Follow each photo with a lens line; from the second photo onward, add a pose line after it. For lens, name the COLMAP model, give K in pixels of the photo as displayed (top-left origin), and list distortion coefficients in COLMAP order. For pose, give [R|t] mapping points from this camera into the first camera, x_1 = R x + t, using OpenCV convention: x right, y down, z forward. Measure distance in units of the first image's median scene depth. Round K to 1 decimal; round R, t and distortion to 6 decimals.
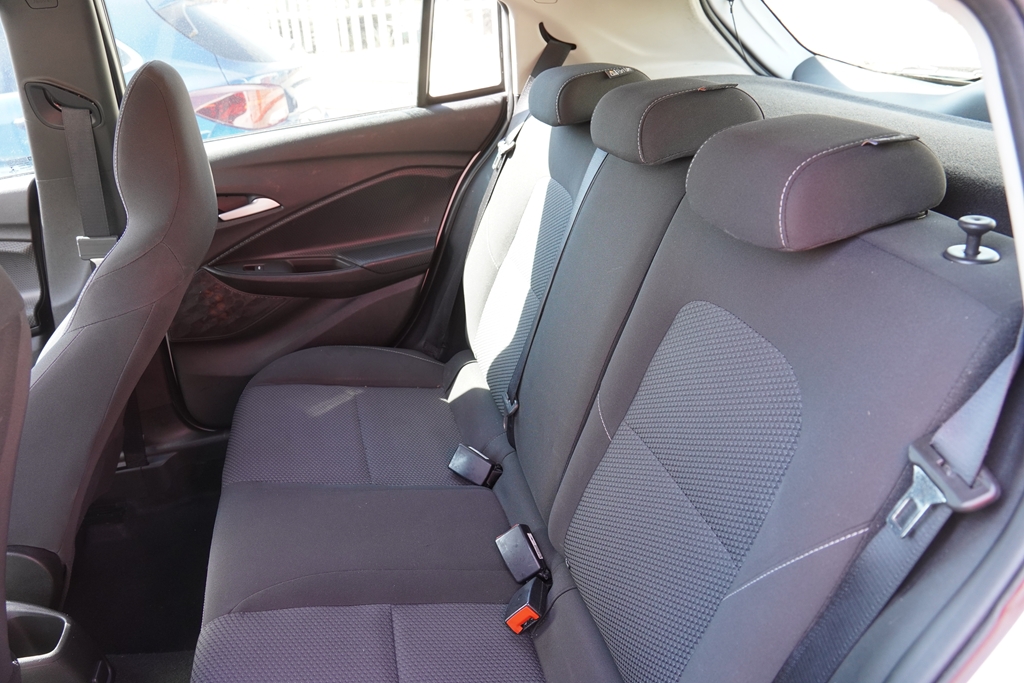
lens RADIAL K [[761.3, 0, 512.0], [0, 761.3, 341.5], [0, 0, 1]] dist [-0.139998, 0.107099]
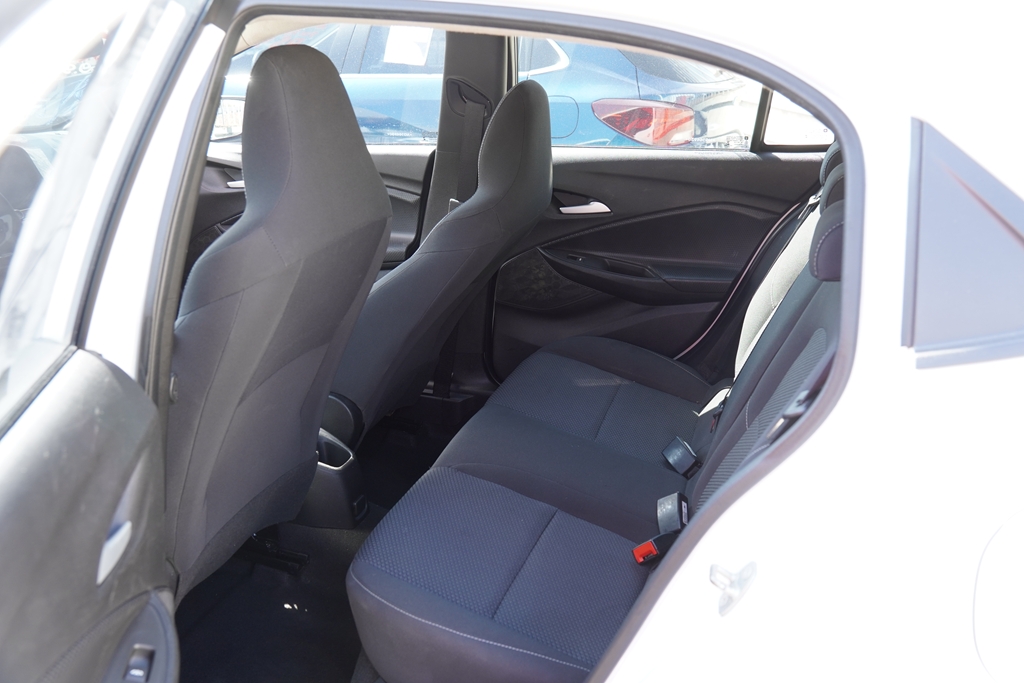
lens RADIAL K [[984.8, 0, 512.0], [0, 984.8, 341.5], [0, 0, 1]] dist [-0.014209, -0.001638]
pose [[0.848544, 0.255182, -0.463525, 0.314726], [-0.298159, 0.954297, -0.020454, 0.086472], [0.437121, 0.155560, 0.885848, -0.383751]]
